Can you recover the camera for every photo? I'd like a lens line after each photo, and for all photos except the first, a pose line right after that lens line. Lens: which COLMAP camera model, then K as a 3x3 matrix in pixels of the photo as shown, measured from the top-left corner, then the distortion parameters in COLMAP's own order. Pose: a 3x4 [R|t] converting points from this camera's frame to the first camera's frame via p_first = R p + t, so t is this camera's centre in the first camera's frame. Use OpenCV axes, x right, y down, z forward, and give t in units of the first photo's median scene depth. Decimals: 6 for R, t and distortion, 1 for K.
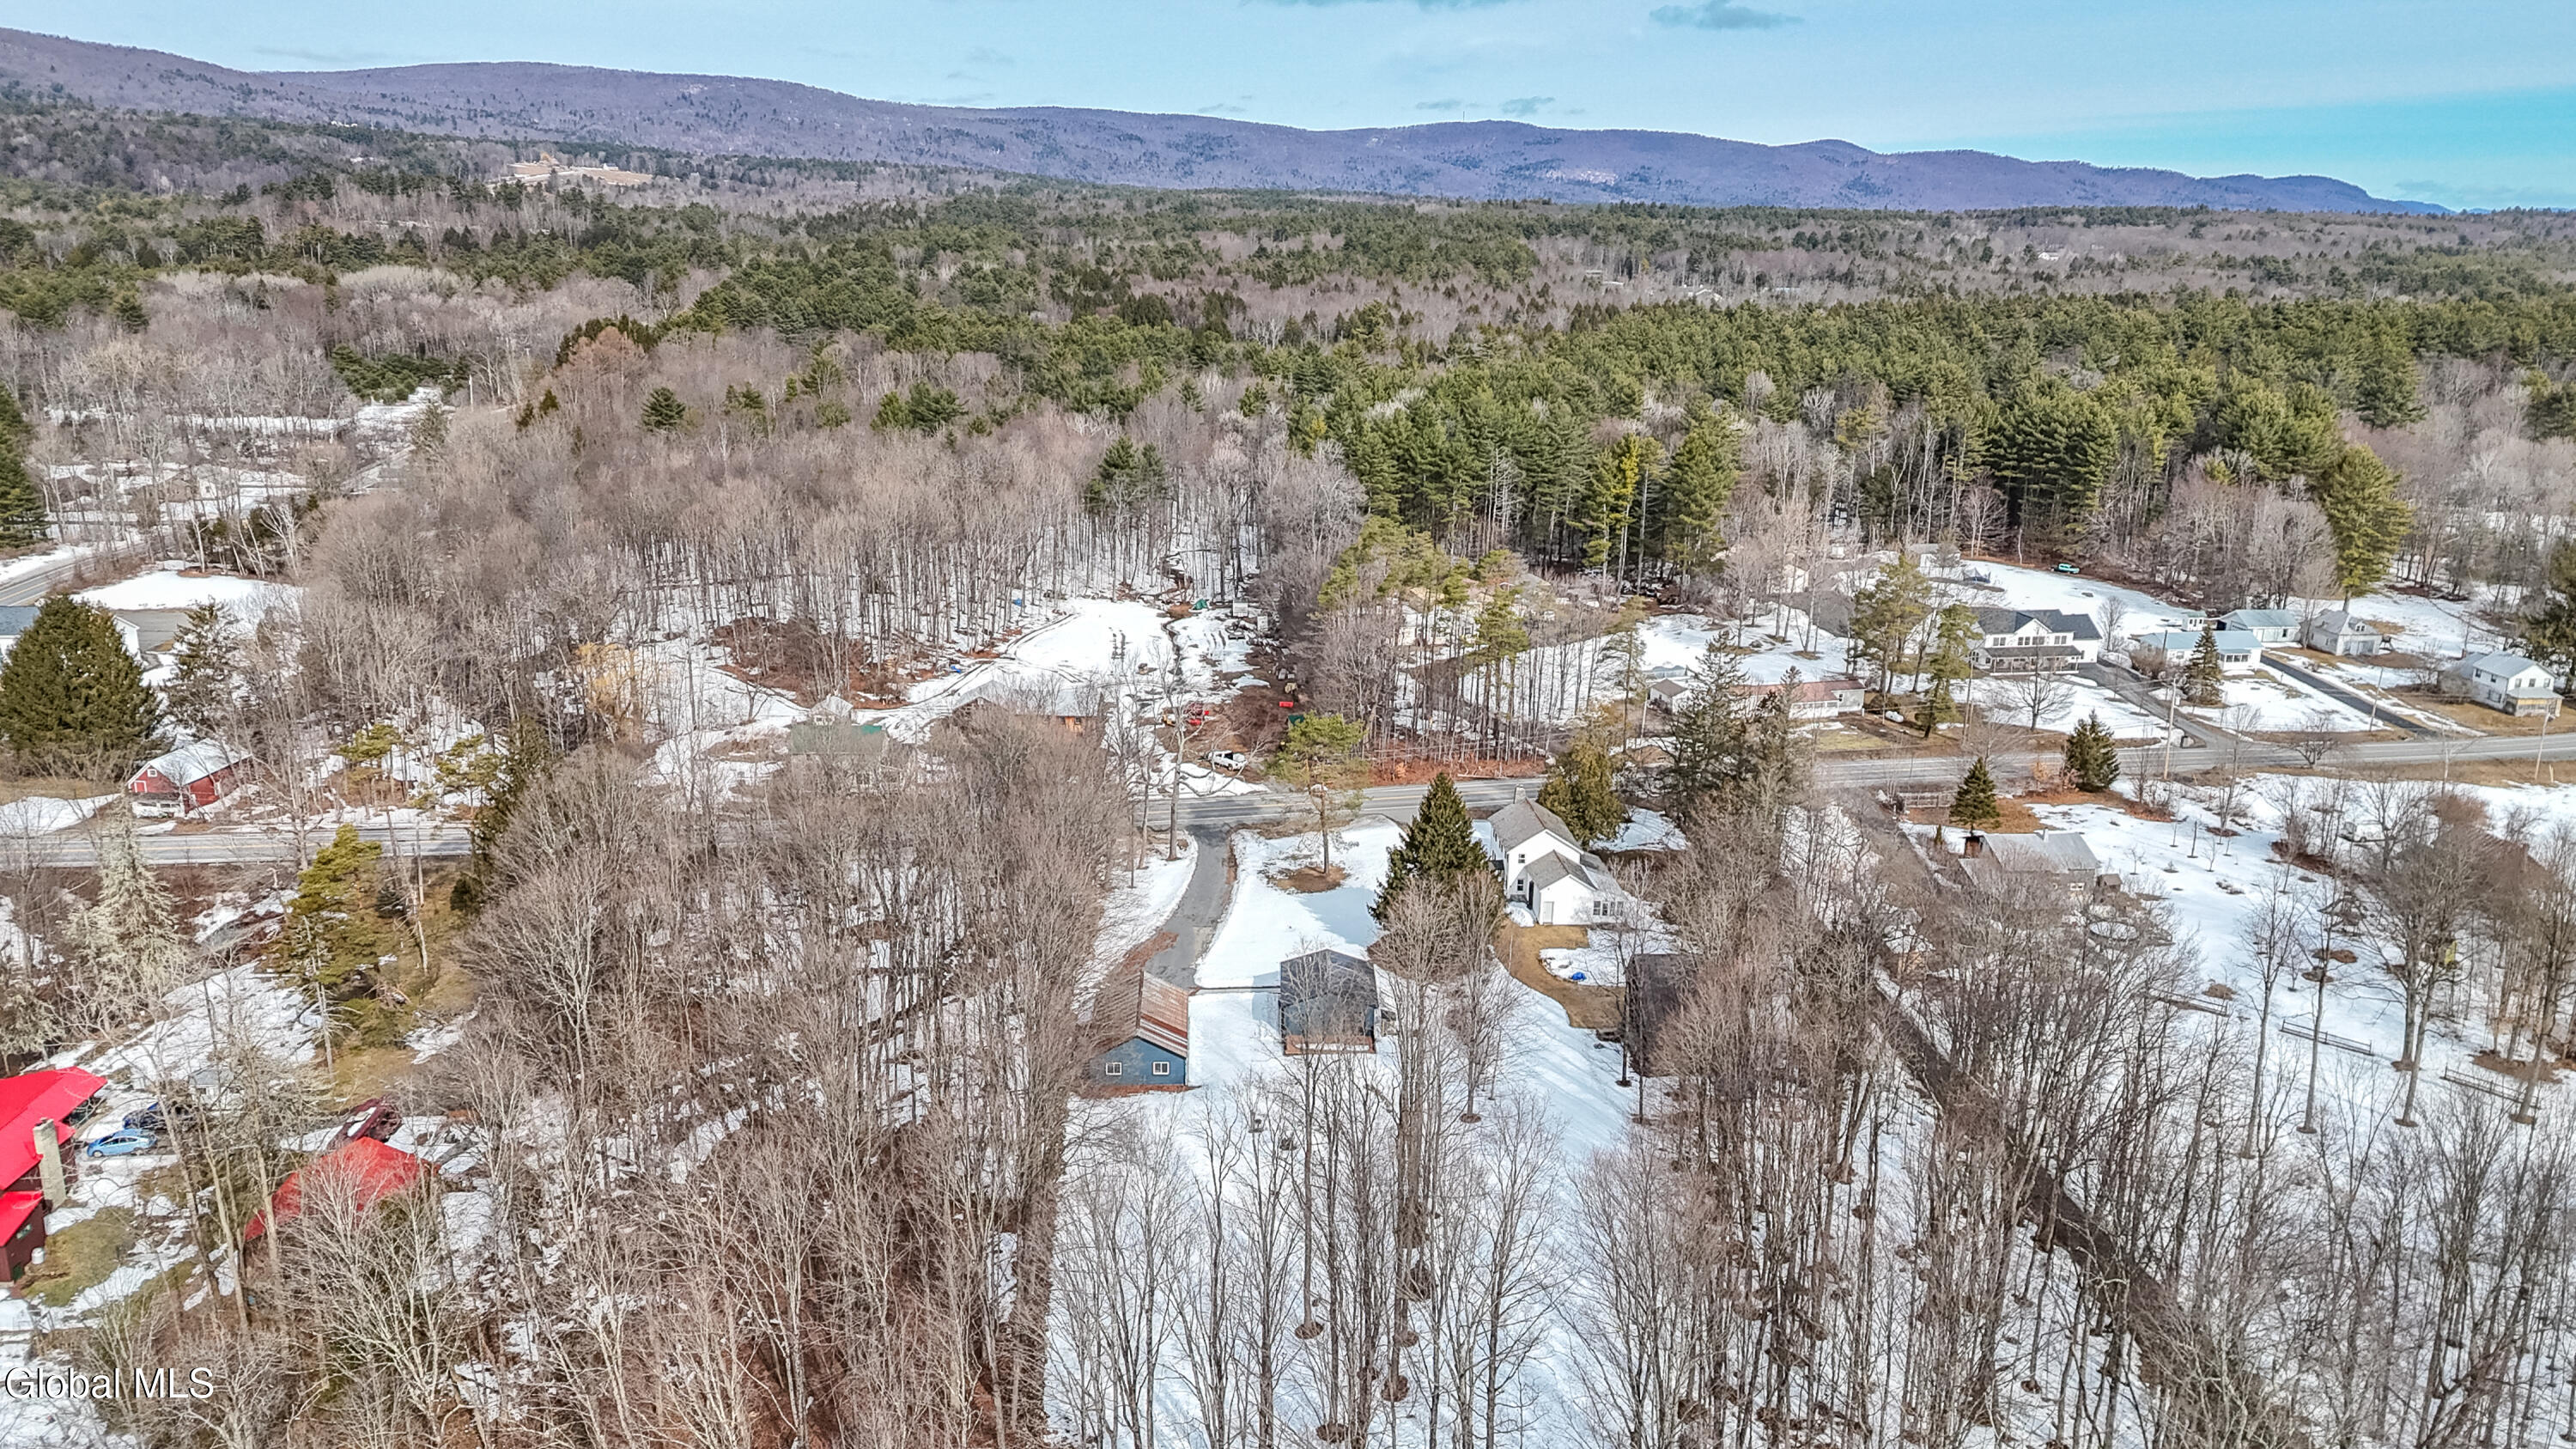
lens RADIAL K [[1880.3, 0, 1290.4], [0, 1880.3, 726.6], [0, 0, 1]] dist [0.043328, -0.036955]
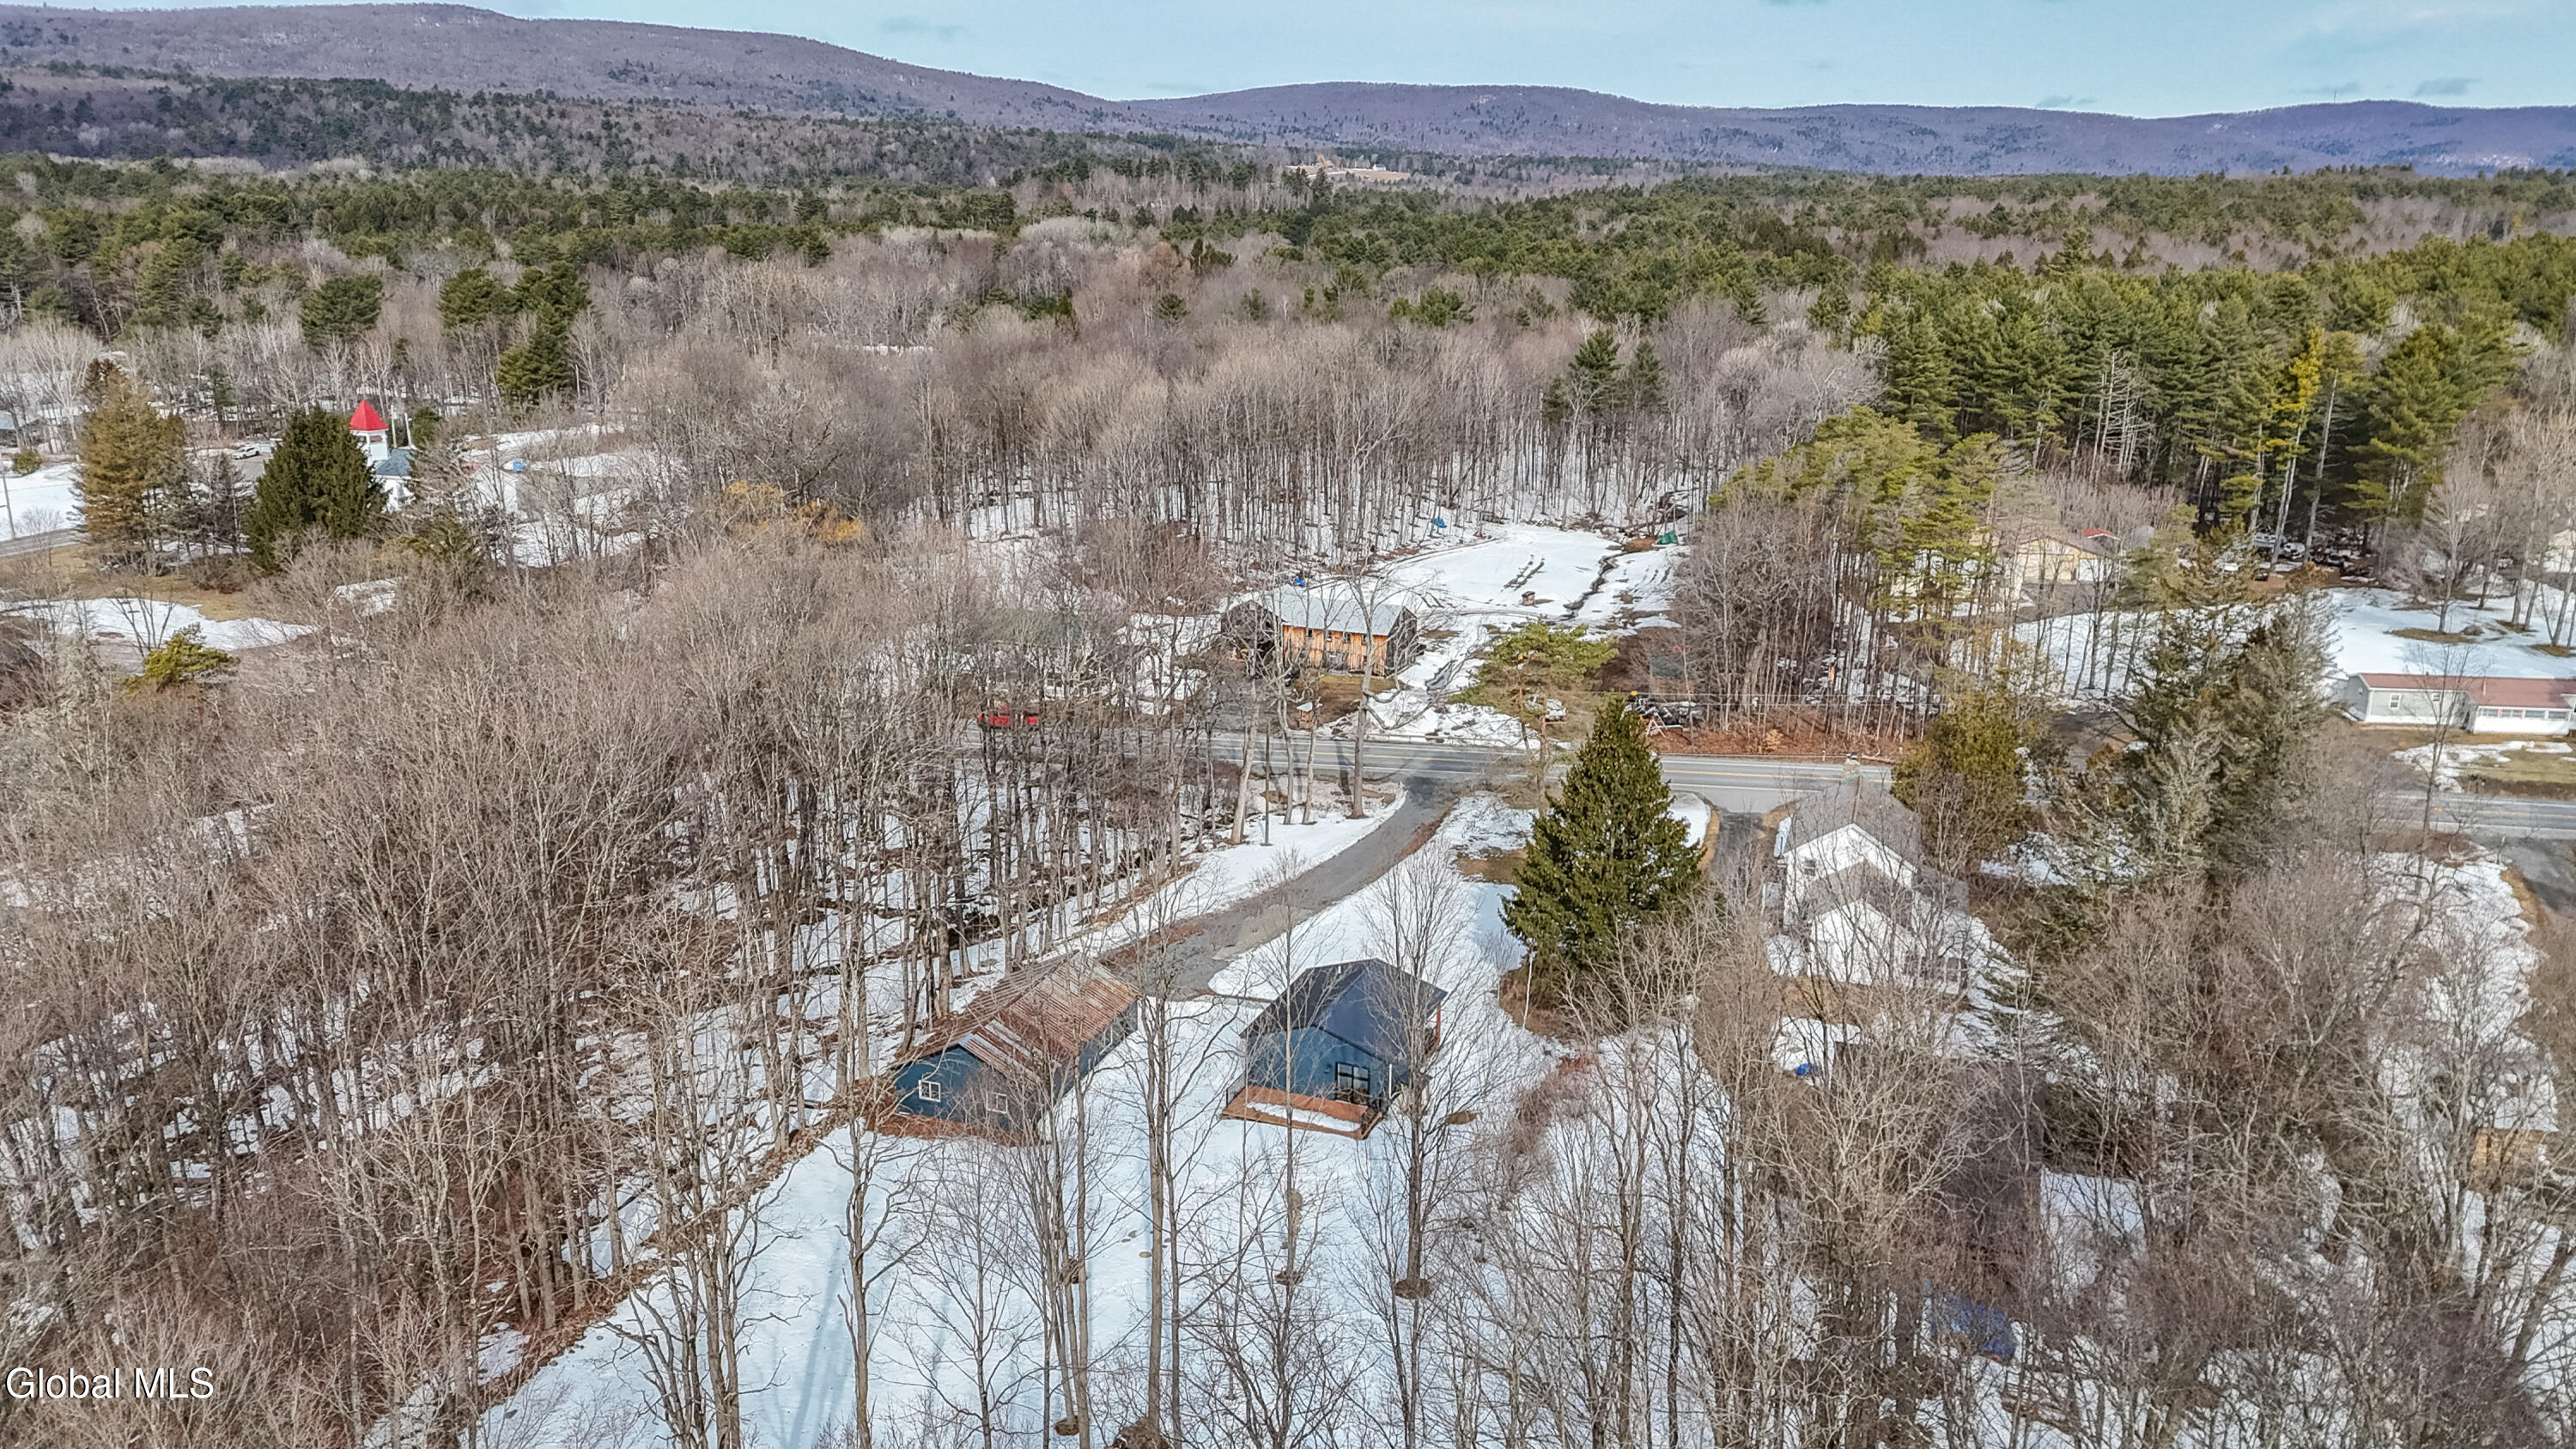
lens RADIAL K [[1880.3, 0, 1285.0], [0, 1880.3, 720.3], [0, 0, 1]] dist [0.043328, -0.036955]
pose [[0.918744, 0.094023, -0.383495, 0.058564], [-0.098702, 0.995089, 0.007508, 0.010492], [0.382317, 0.030954, 0.923512, 0.111447]]
